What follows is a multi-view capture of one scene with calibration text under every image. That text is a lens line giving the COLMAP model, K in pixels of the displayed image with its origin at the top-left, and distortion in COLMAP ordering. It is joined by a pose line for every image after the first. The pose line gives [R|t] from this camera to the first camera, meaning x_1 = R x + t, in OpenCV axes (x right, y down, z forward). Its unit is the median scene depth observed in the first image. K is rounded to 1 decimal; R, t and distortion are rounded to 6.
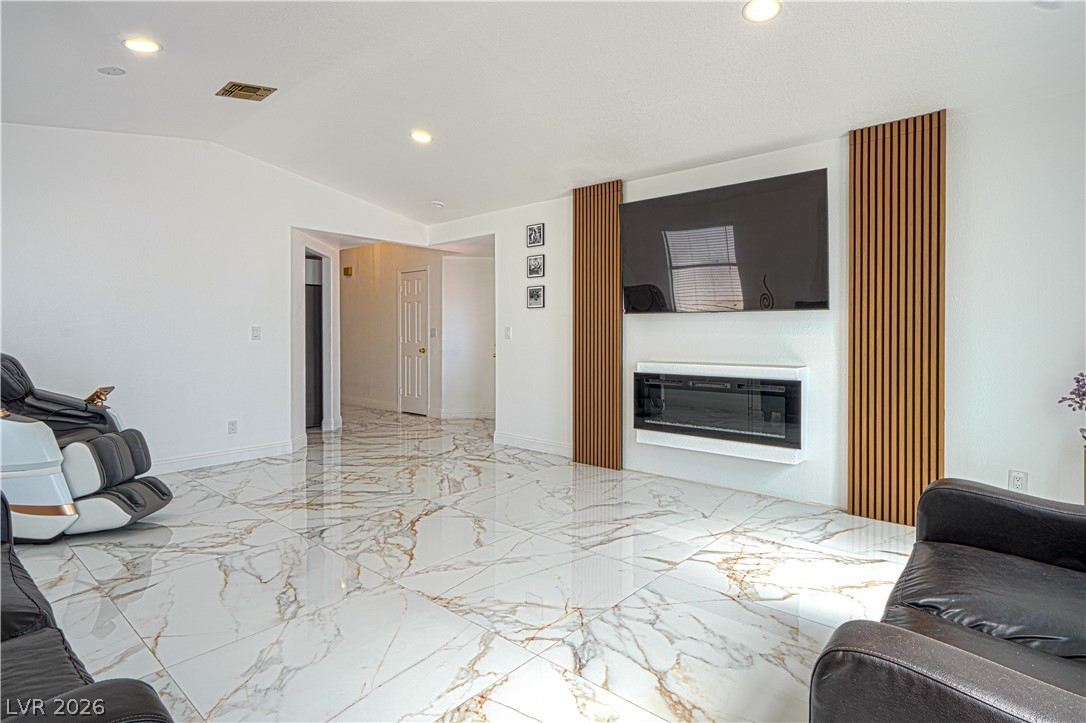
lens RADIAL K [[560.9, 0, 548.4], [0, 560.9, 327.1], [0, 0, 1]] dist [-0.012249, 0.007217]
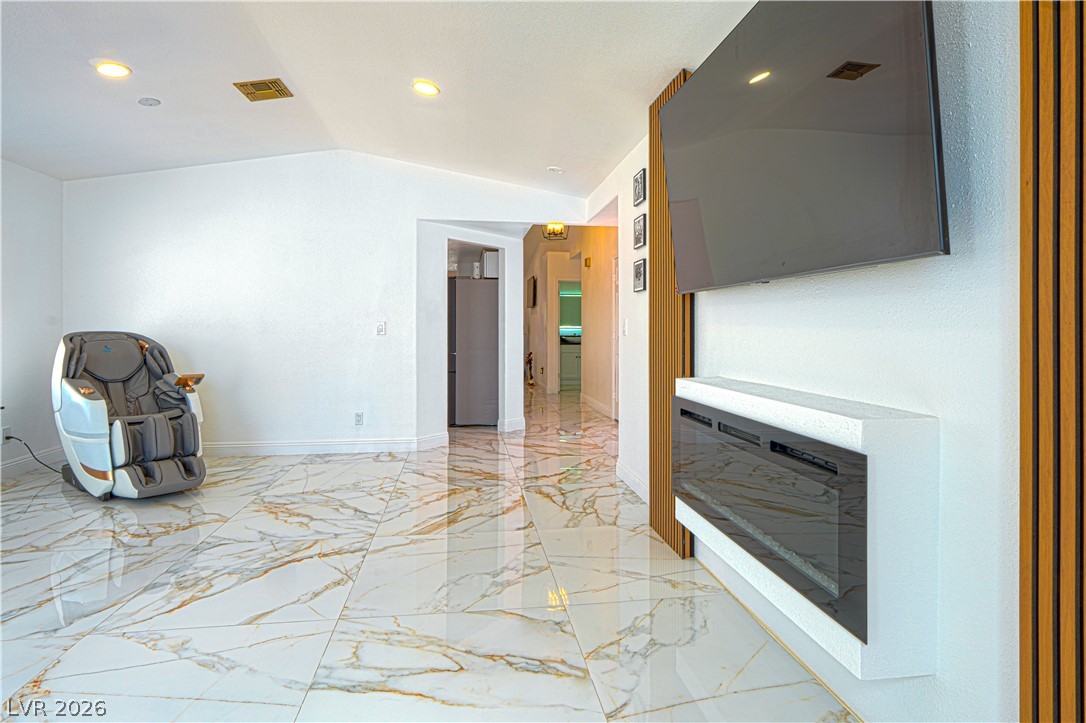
lens RADIAL K [[560.9, 0, 543.5], [0, 560.9, 364.0], [0, 0, 1]] dist [-0.012249, 0.007217]
pose [[0.751871, 0.039223, -0.658143, 0.545175], [0.006574, 0.997733, 0.066972, 0.009399], [0.659278, -0.054681, 0.749909, 0.631280]]
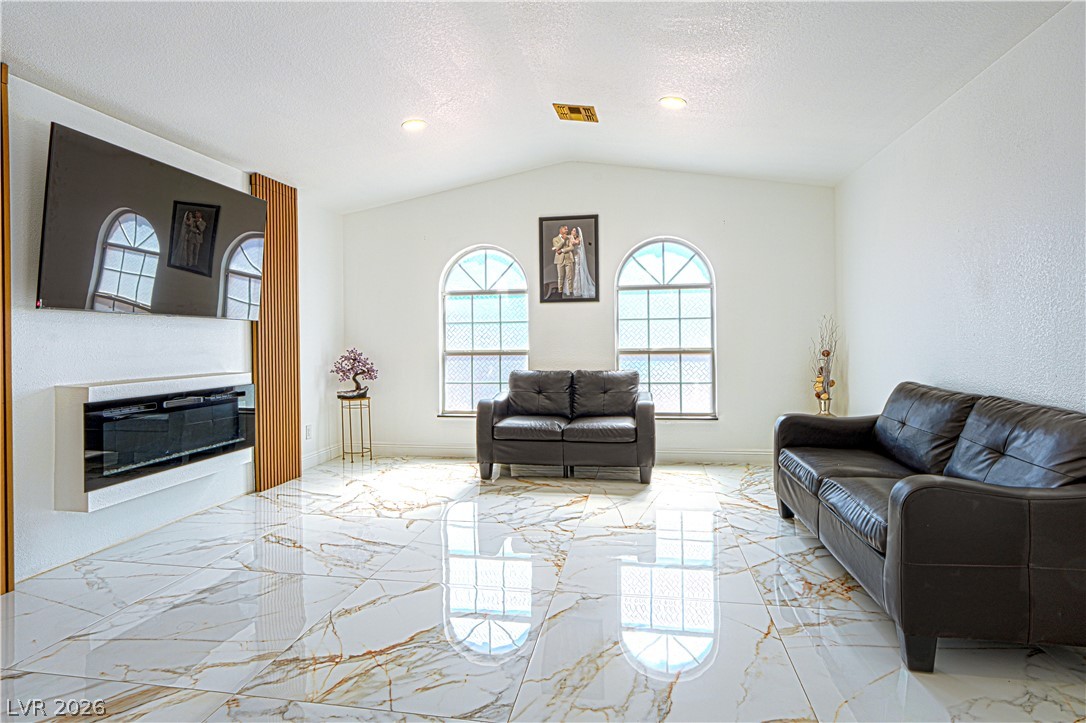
lens RADIAL K [[560.9, 0, 537.5], [0, 560.9, 348.7], [0, 0, 1]] dist [-0.012249, 0.007217]
pose [[-0.498740, -0.009459, 0.866700, -0.820916], [-0.000989, 0.999946, 0.010344, 0.015817], [-0.866751, 0.004302, -0.498722, 1.120533]]
